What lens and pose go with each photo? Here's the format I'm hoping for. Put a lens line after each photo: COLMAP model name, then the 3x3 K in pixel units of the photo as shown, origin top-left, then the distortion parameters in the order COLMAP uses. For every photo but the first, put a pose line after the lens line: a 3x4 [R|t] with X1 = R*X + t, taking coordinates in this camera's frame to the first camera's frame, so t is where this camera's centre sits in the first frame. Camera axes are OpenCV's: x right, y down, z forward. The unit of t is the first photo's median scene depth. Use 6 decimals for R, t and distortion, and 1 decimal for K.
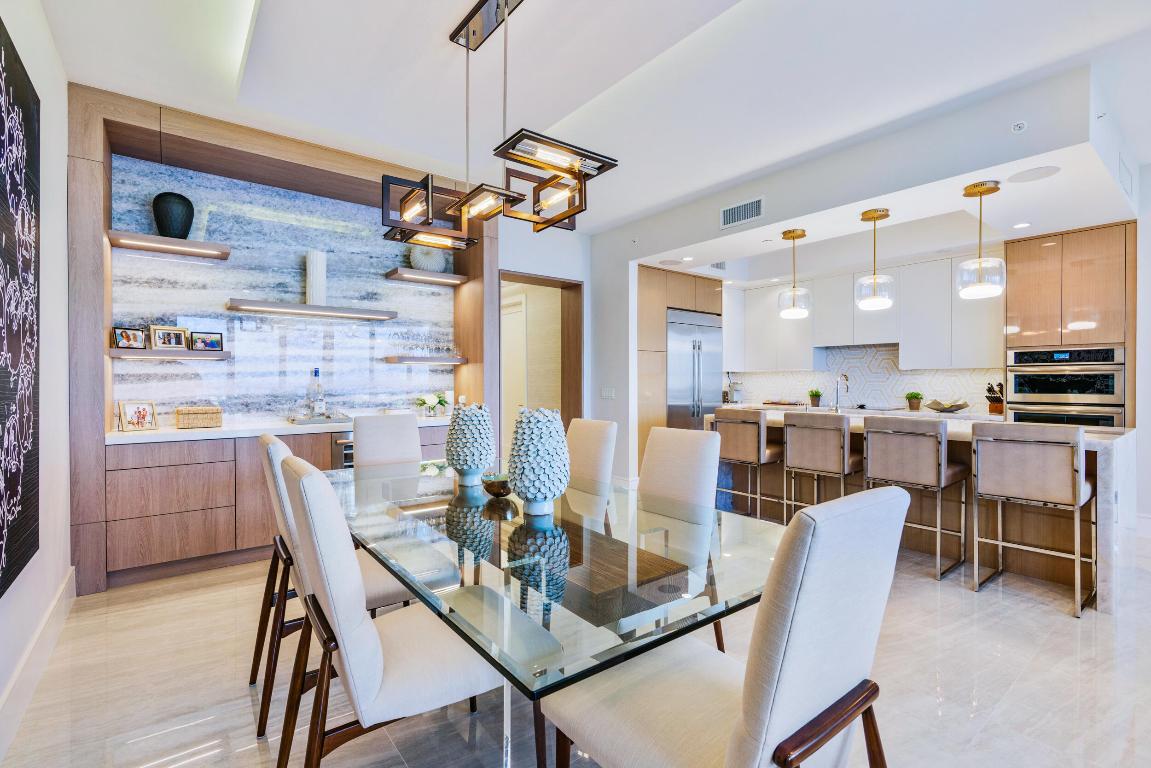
lens RADIAL K [[519.3, 0, 574.7], [0, 519.3, 380.8], [0, 0, 1]] dist [0.002899, 0.000573]
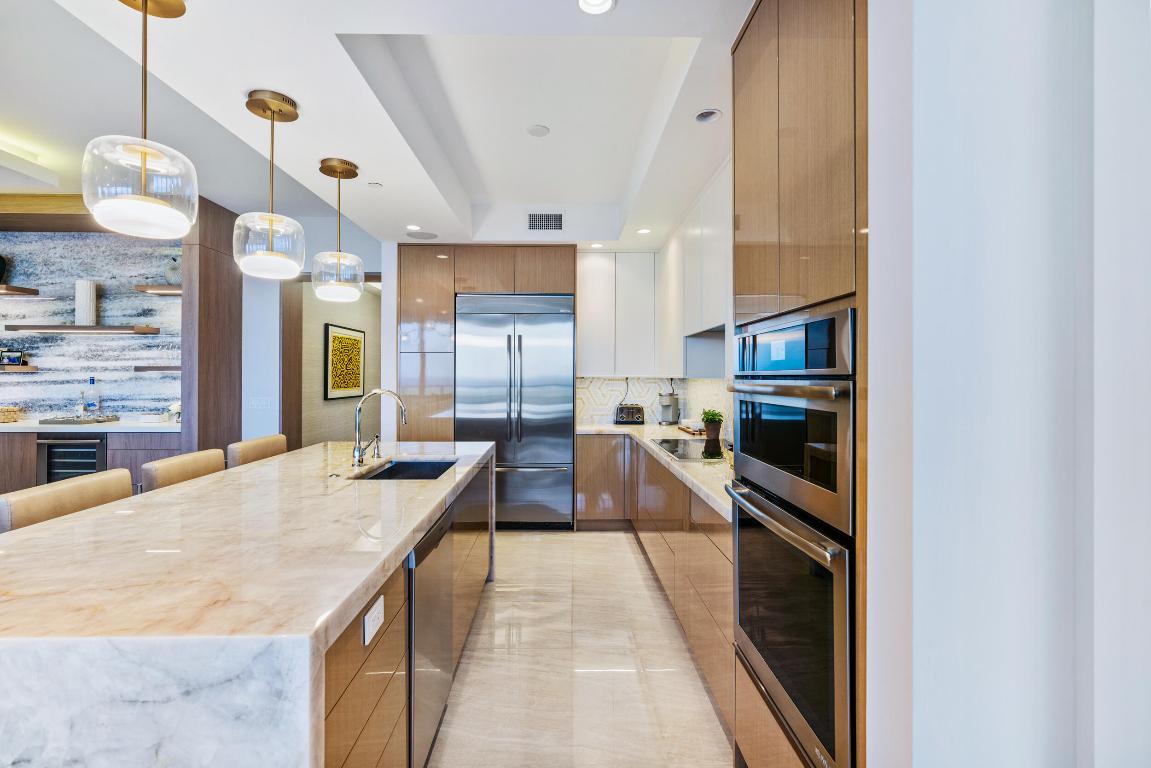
lens RADIAL K [[519.3, 0, 577.6], [0, 519.3, 380.1], [0, 0, 1]] dist [0.002899, 0.000573]
pose [[0.803235, 0.001394, -0.595660, 1.146737], [-0.003046, 0.999994, -0.001768, -0.018988], [0.595654, 0.003235, 0.803235, 0.722171]]
